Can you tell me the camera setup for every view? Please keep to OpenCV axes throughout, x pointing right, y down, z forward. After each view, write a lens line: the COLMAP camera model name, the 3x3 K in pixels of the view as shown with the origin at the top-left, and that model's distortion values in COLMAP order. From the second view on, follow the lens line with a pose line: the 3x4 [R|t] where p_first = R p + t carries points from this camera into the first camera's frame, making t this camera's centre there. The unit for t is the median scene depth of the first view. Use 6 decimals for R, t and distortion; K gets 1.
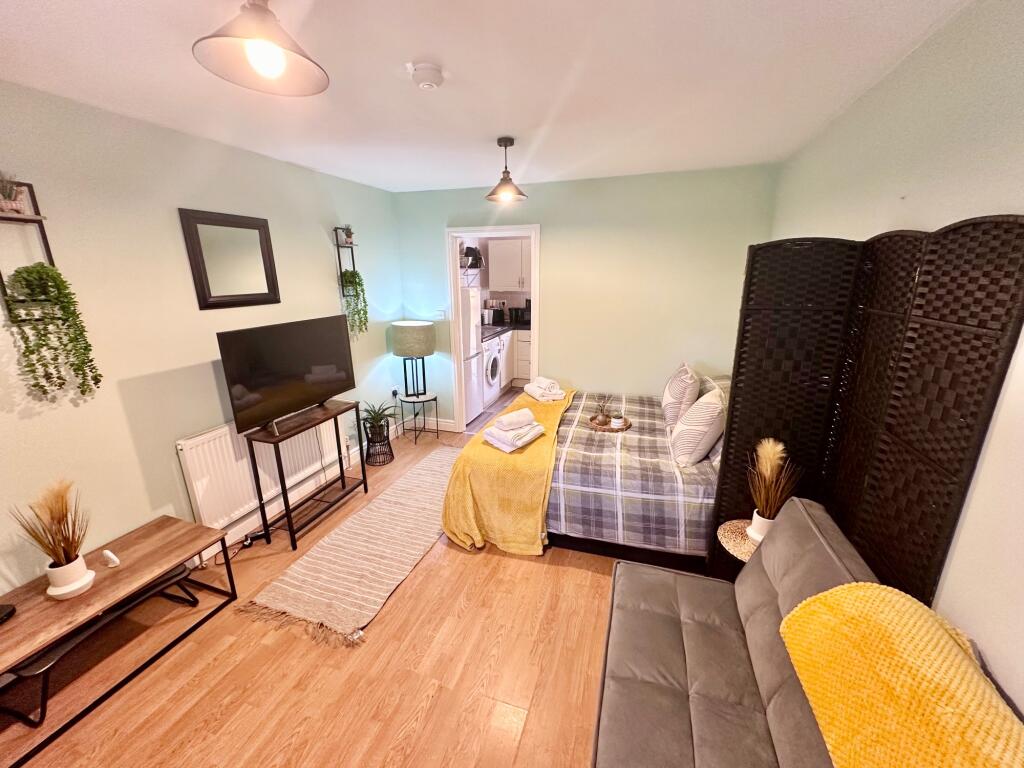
lens RADIAL K [[406.9, 0, 509.6], [0, 406.9, 382.2], [0, 0, 1]] dist [-0.004455, 0.001222]
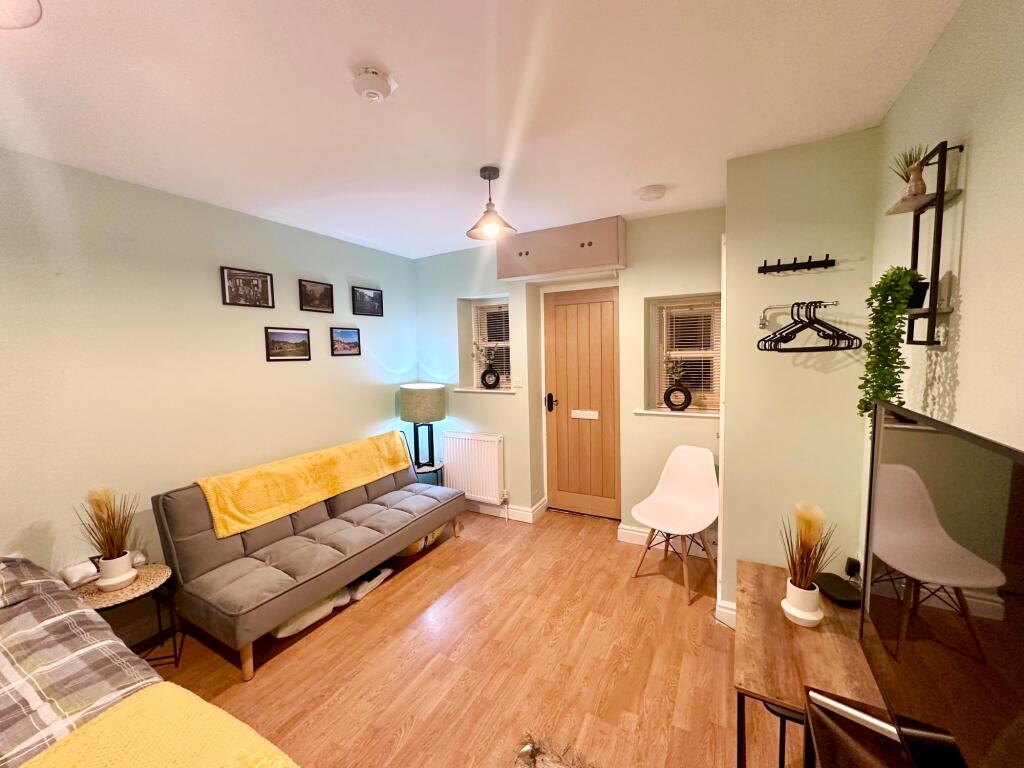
lens RADIAL K [[406.9, 0, 509.6], [0, 406.9, 382.2], [0, 0, 1]] dist [-0.004455, 0.001222]
pose [[-0.983900, 0.021822, 0.177382, -0.417041], [0.080247, 0.940782, 0.329376, -0.276116], [-0.159690, 0.338308, -0.927387, 1.307813]]
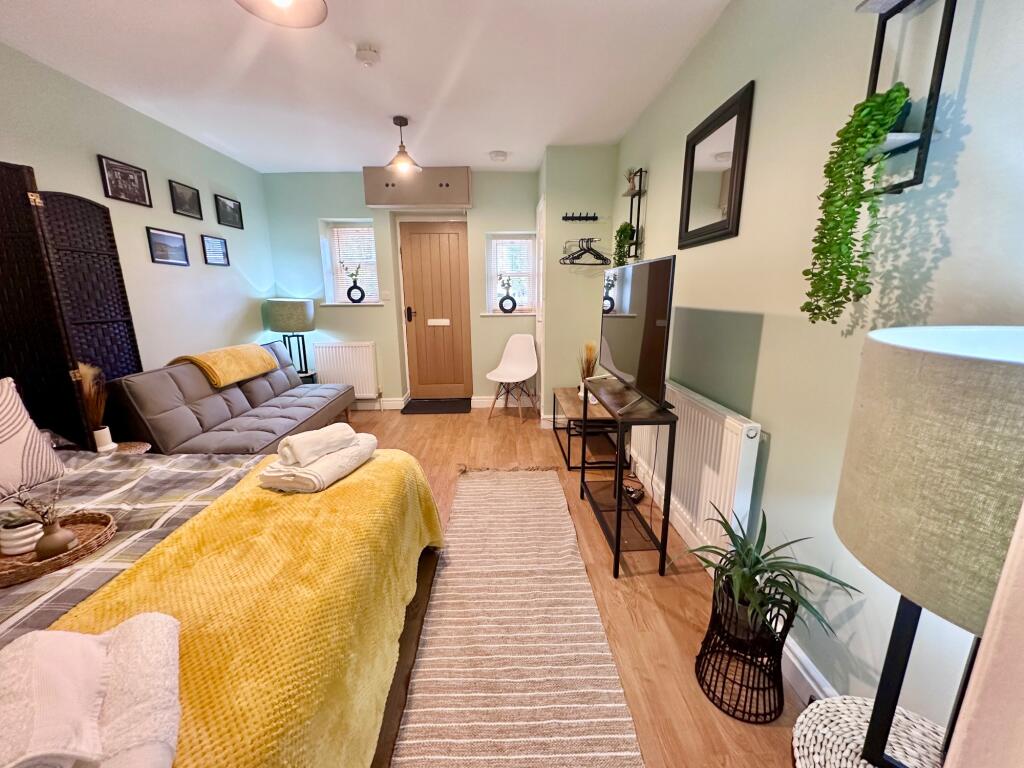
lens RADIAL K [[406.9, 0, 509.6], [0, 406.9, 382.2], [0, 0, 1]] dist [-0.004455, 0.001222]
pose [[-0.939359, 0.091511, -0.330500, -0.067120], [-0.072554, 0.888891, 0.452338, -0.298769], [0.335172, 0.448887, -0.828348, 1.771551]]
